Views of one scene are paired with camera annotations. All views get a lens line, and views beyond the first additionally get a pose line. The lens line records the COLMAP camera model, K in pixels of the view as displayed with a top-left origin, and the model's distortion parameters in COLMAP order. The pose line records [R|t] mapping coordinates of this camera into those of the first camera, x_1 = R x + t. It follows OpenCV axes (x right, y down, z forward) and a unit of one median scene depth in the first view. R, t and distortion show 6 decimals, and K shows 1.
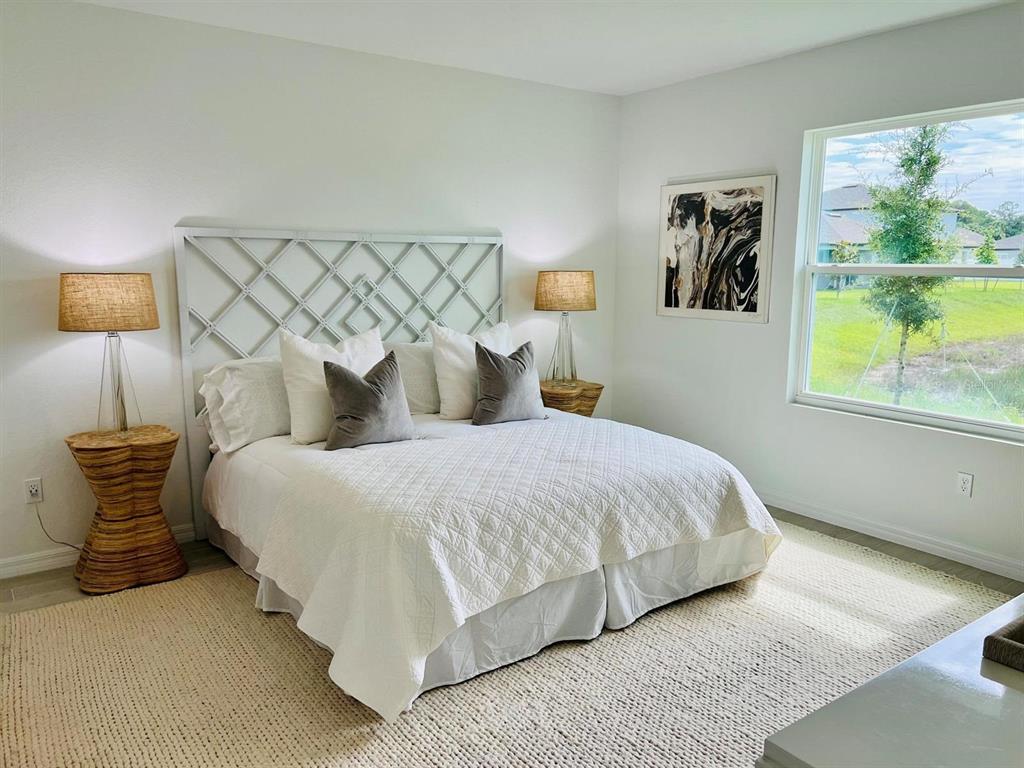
lens RADIAL K [[763.7, 0, 512.0], [0, 763.7, 387.5], [0, 0, 1]] dist [-0.012272, -0.003665]
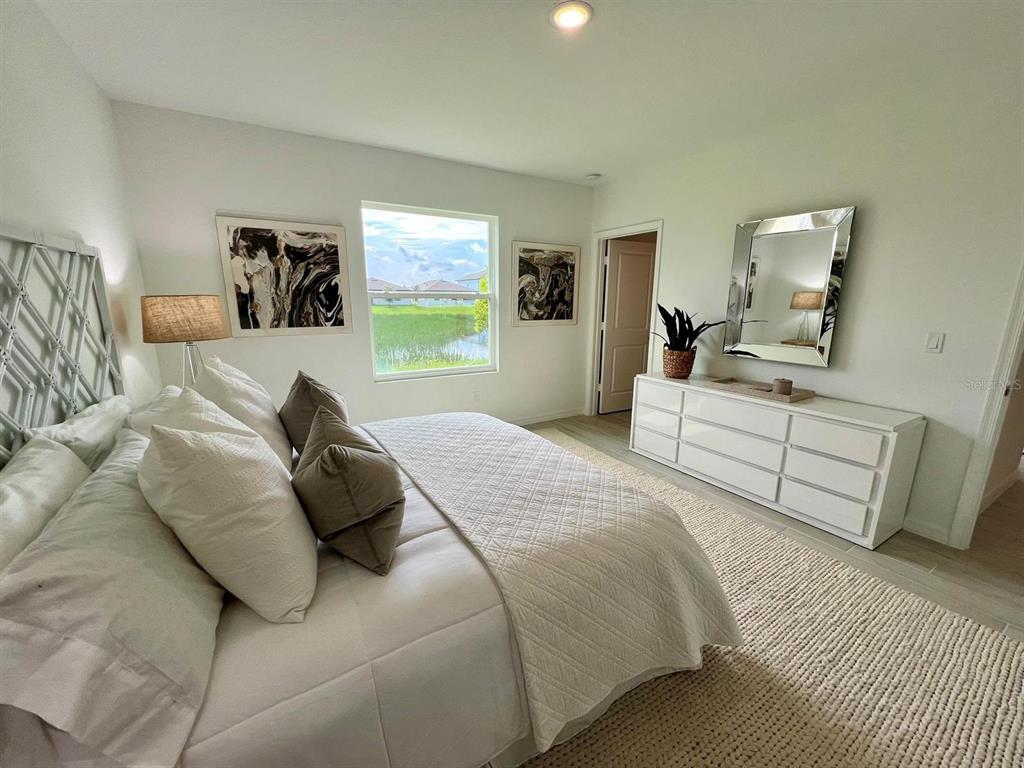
lens RADIAL K [[410.4, 0, 507.0], [0, 410.4, 383.4], [0, 0, 1]] dist [-0.001772, -0.000096]
pose [[0.077229, -0.212133, 0.974184, -0.401406], [0.152767, 0.968082, 0.198693, -0.096490], [-0.985240, 0.133478, 0.107171, 0.613326]]
